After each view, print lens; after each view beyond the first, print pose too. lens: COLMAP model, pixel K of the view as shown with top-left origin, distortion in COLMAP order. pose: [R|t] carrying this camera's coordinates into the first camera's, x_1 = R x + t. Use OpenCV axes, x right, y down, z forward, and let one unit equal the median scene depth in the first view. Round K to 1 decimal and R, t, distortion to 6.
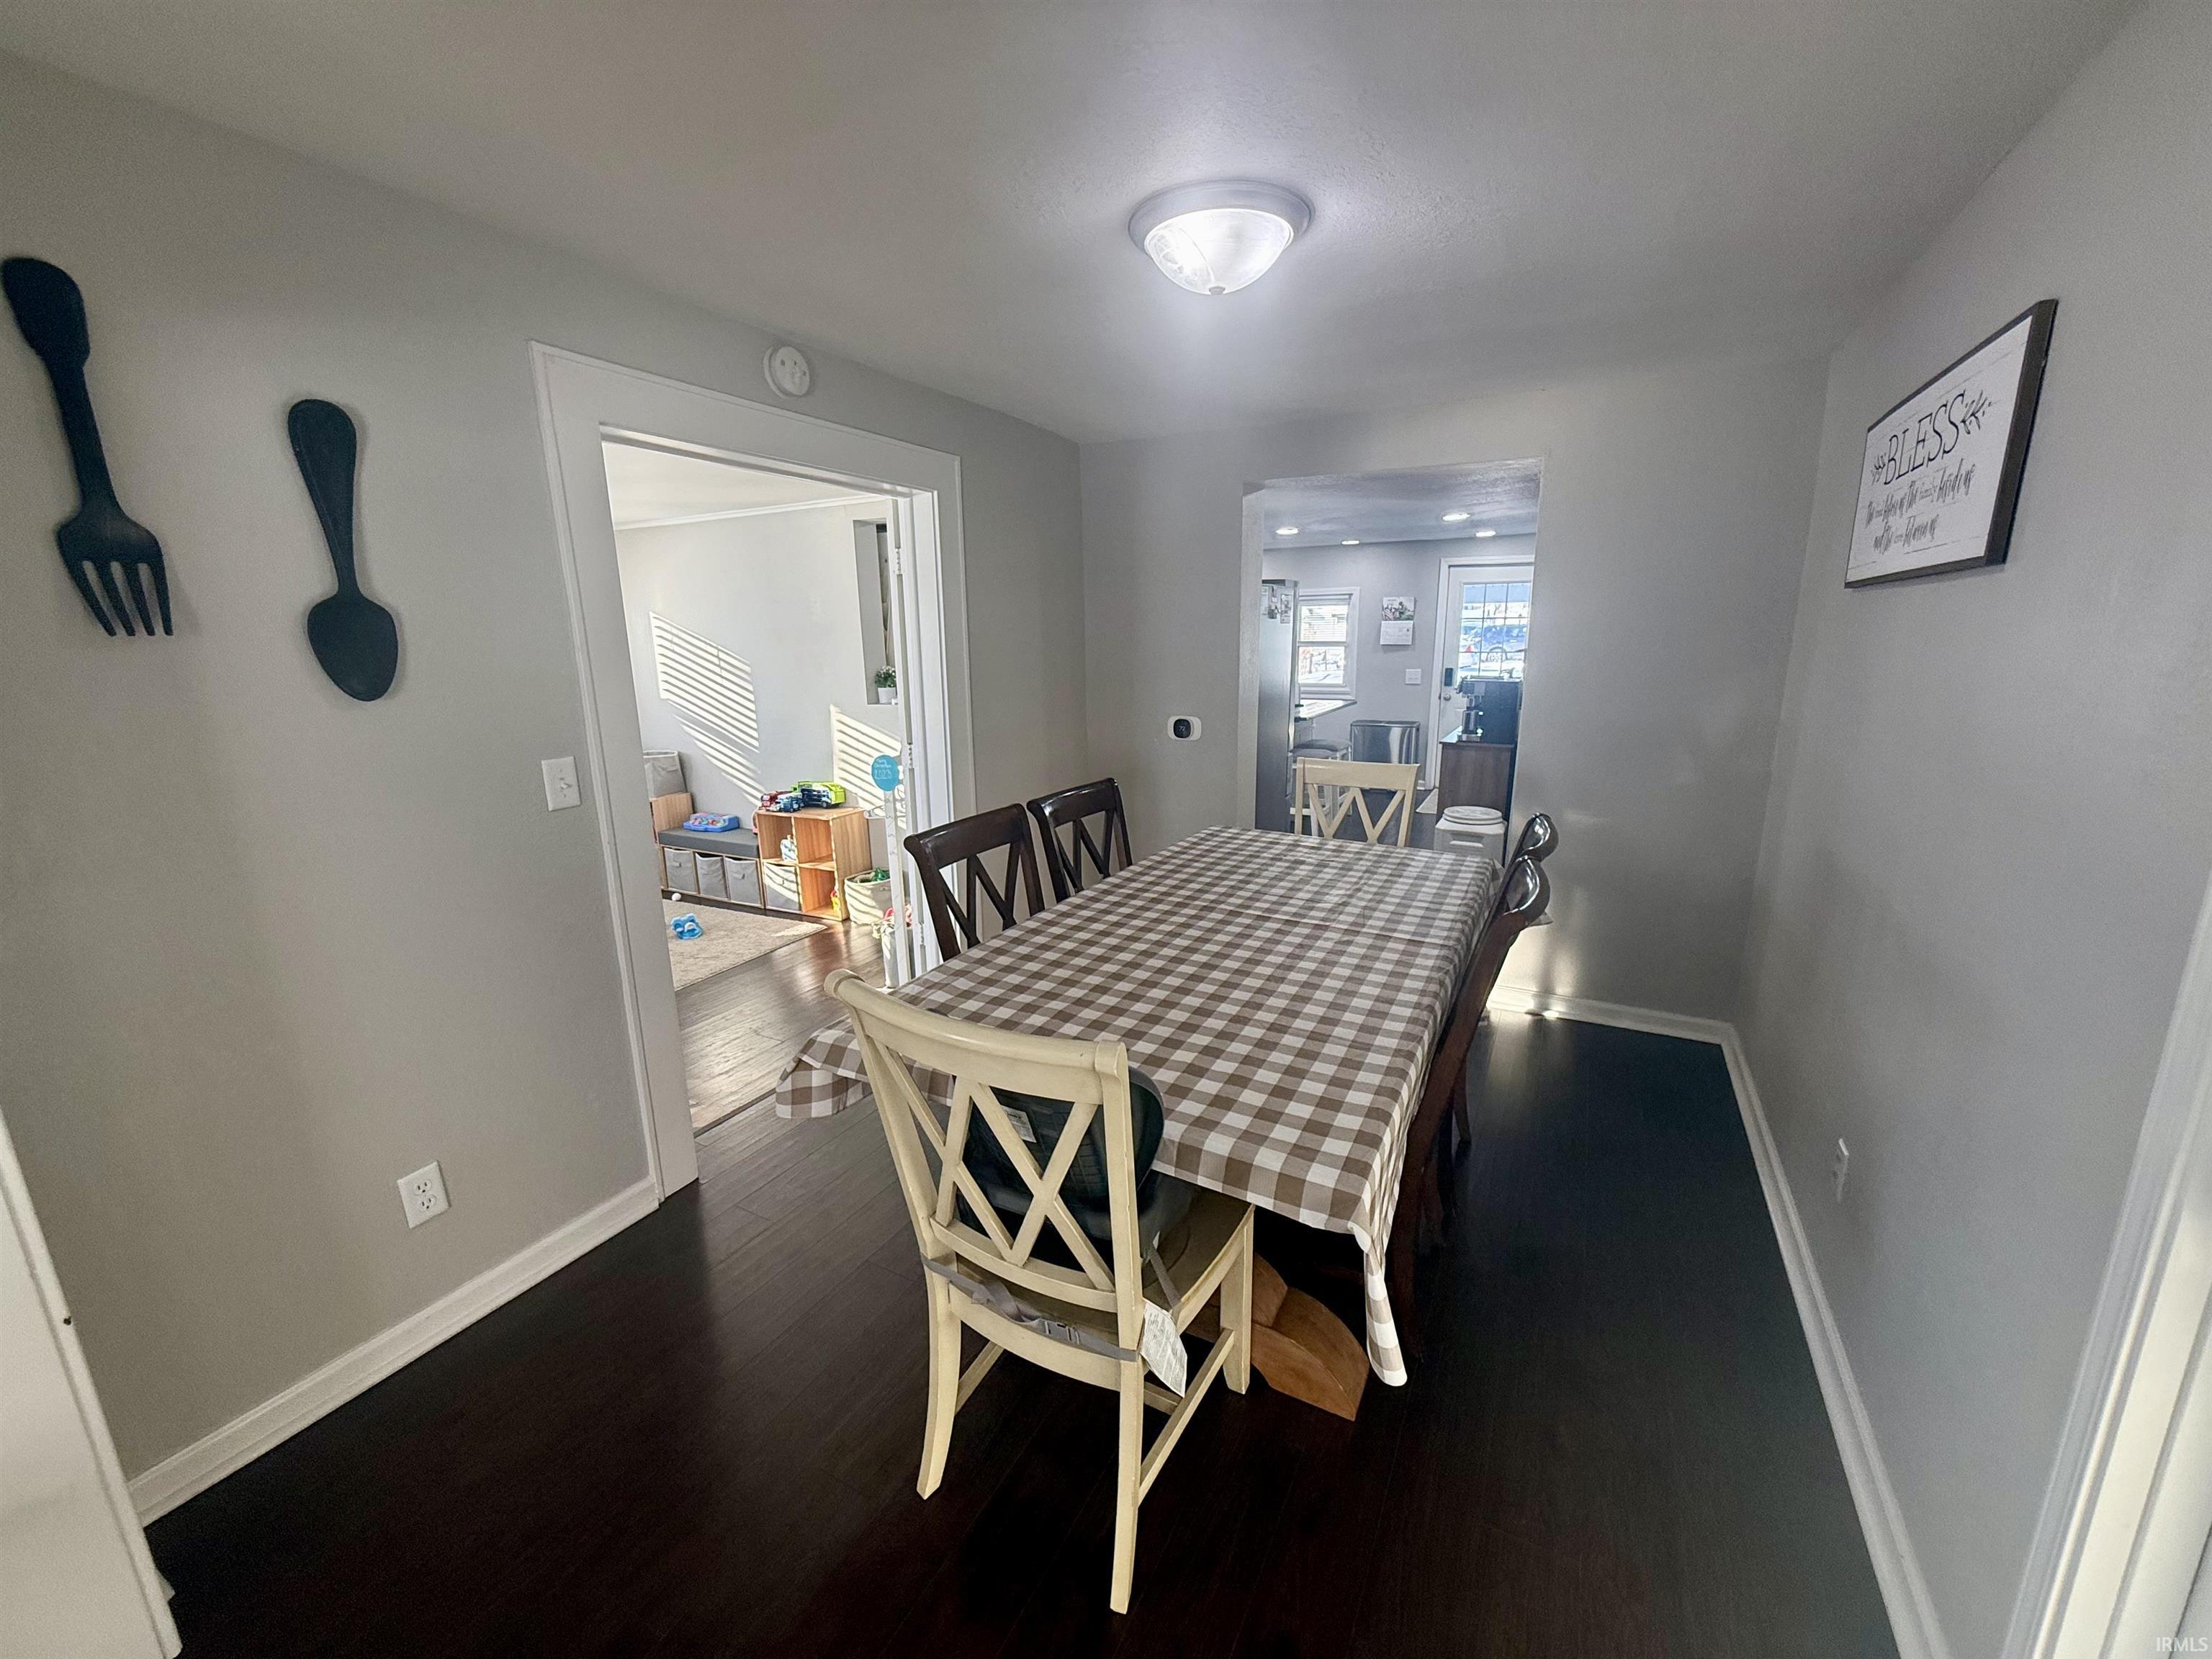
lens RADIAL K [[884.6, 0, 1119.9], [0, 884.6, 833.6], [0, 0, 1]] dist [-0.000461, 0.001219]
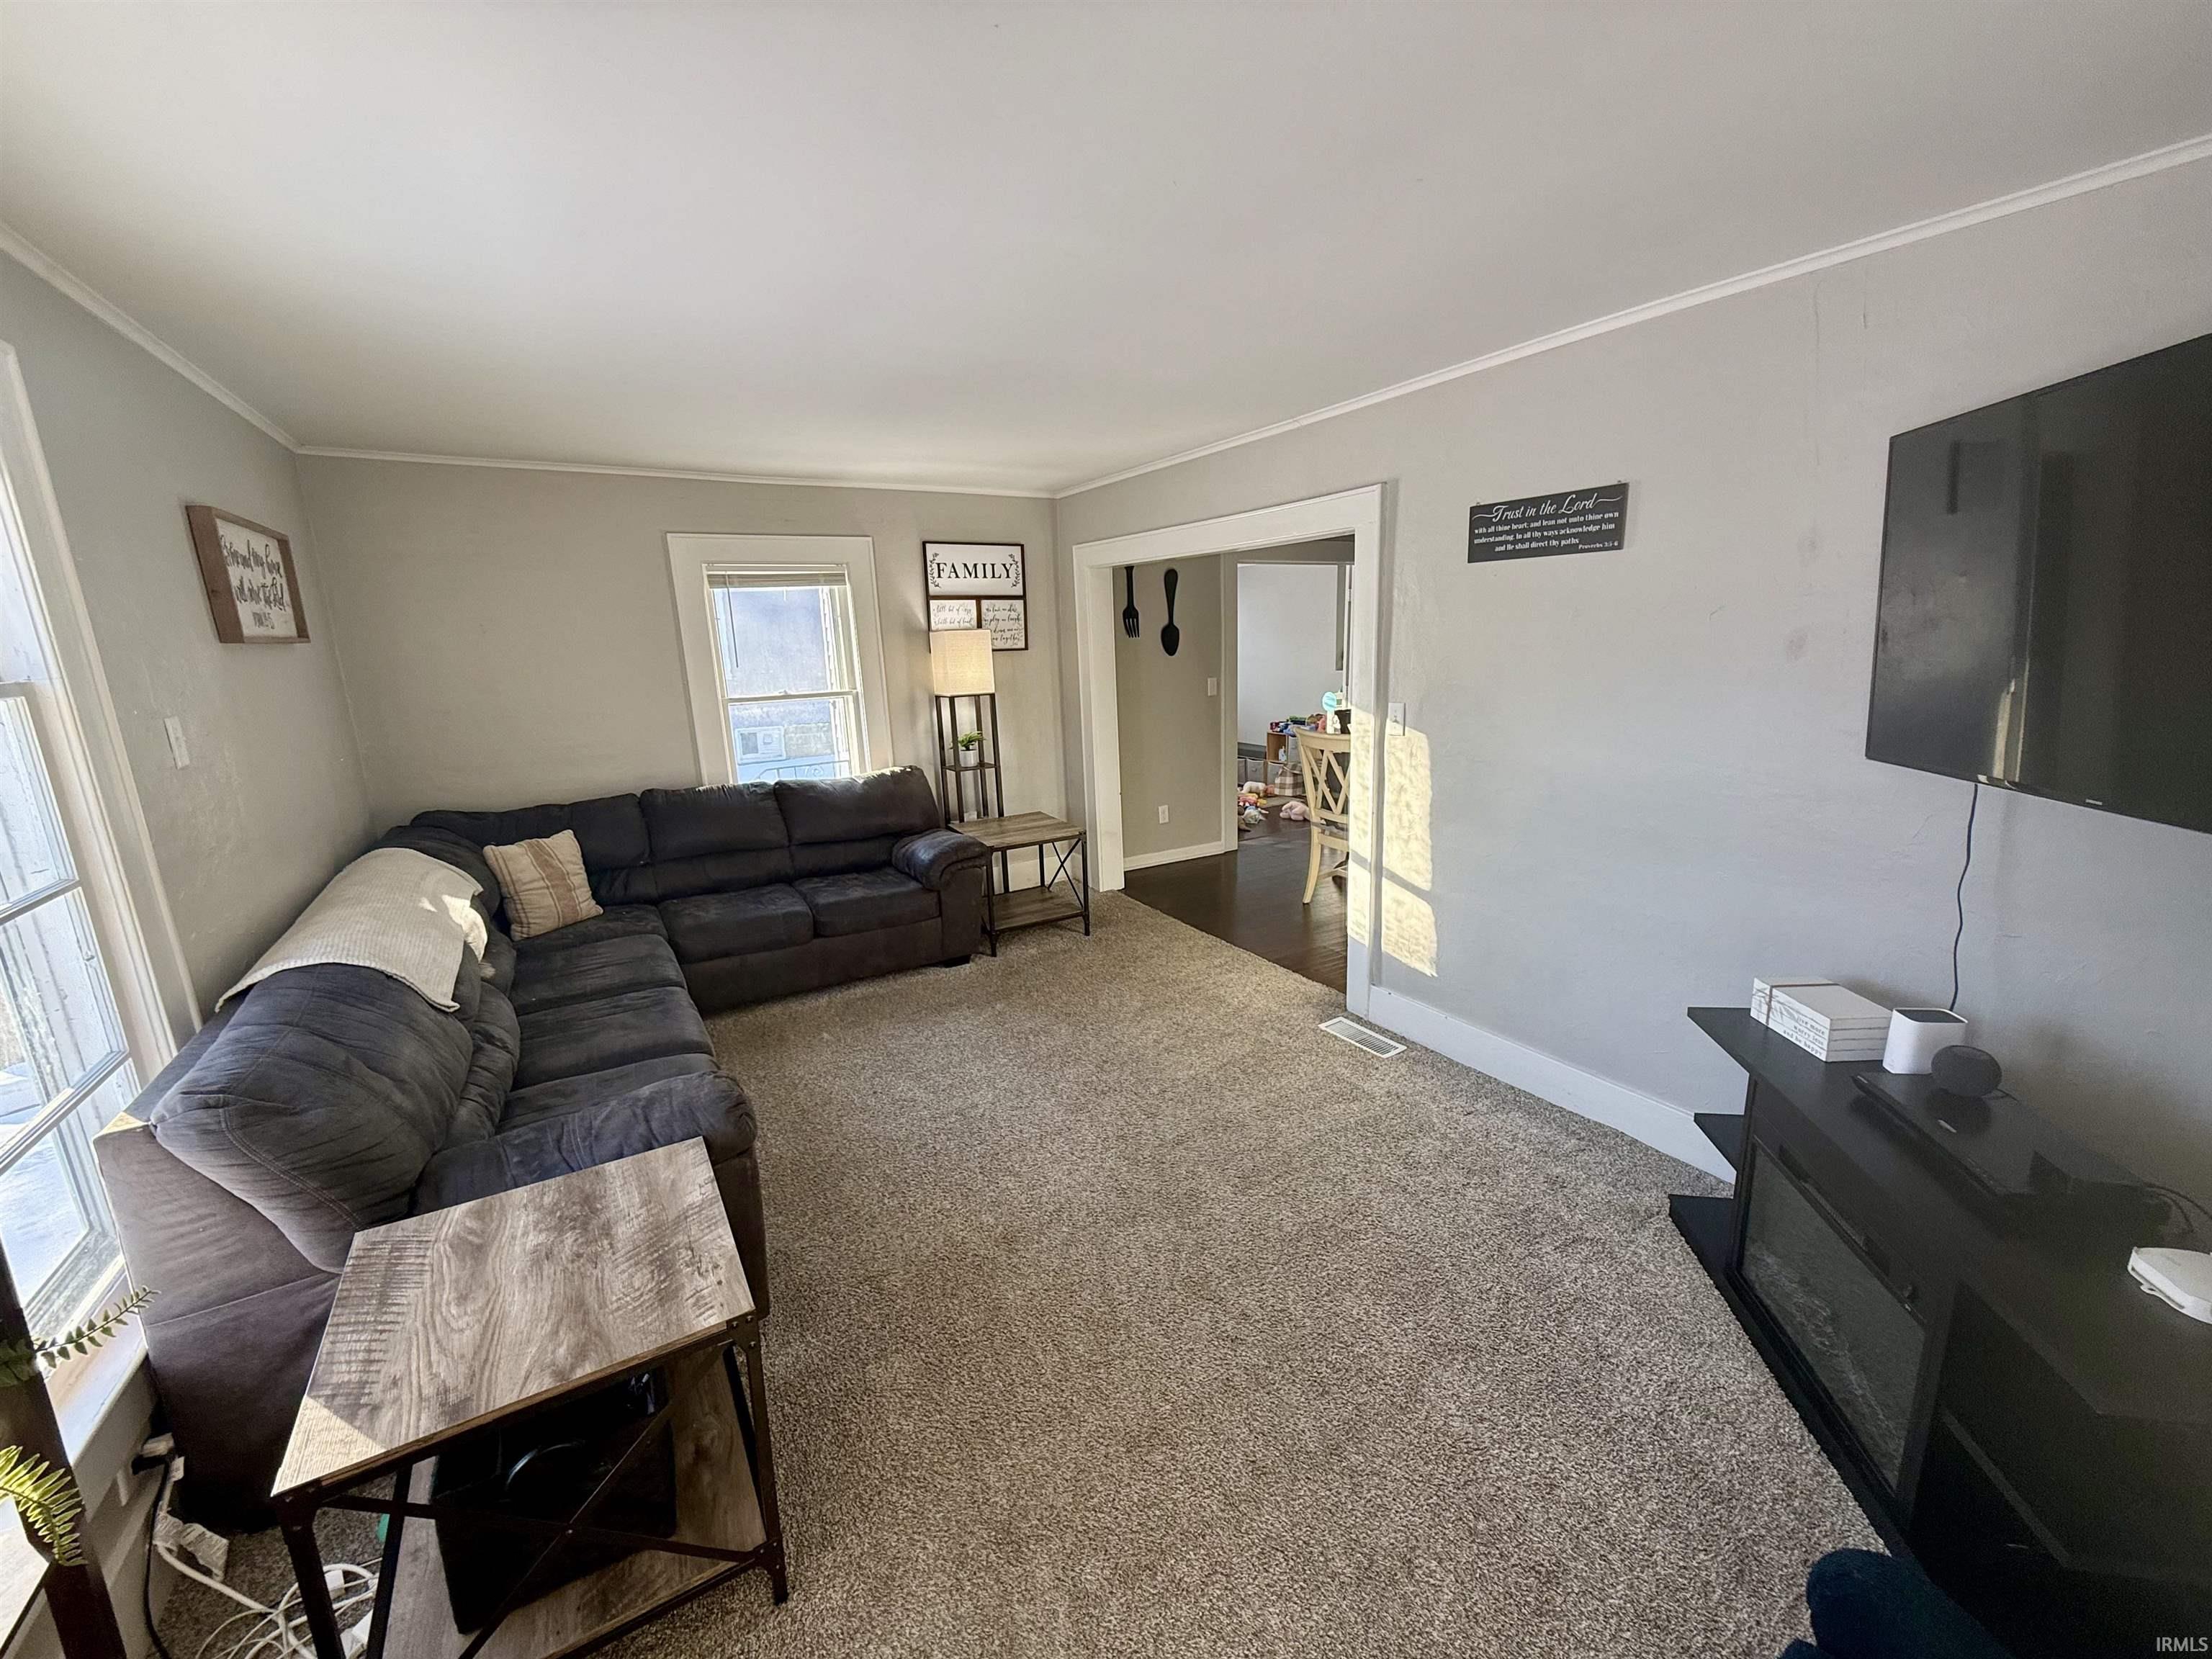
lens RADIAL K [[884.6, 0, 1109.2], [0, 884.6, 837.5], [0, 0, 1]] dist [-0.000461, 0.001219]
pose [[0.849827, 0.108999, -0.515668, 0.836868], [-0.106101, 0.993732, 0.035194, 0.493525], [0.516272, 0.024804, 0.856065, -2.209802]]
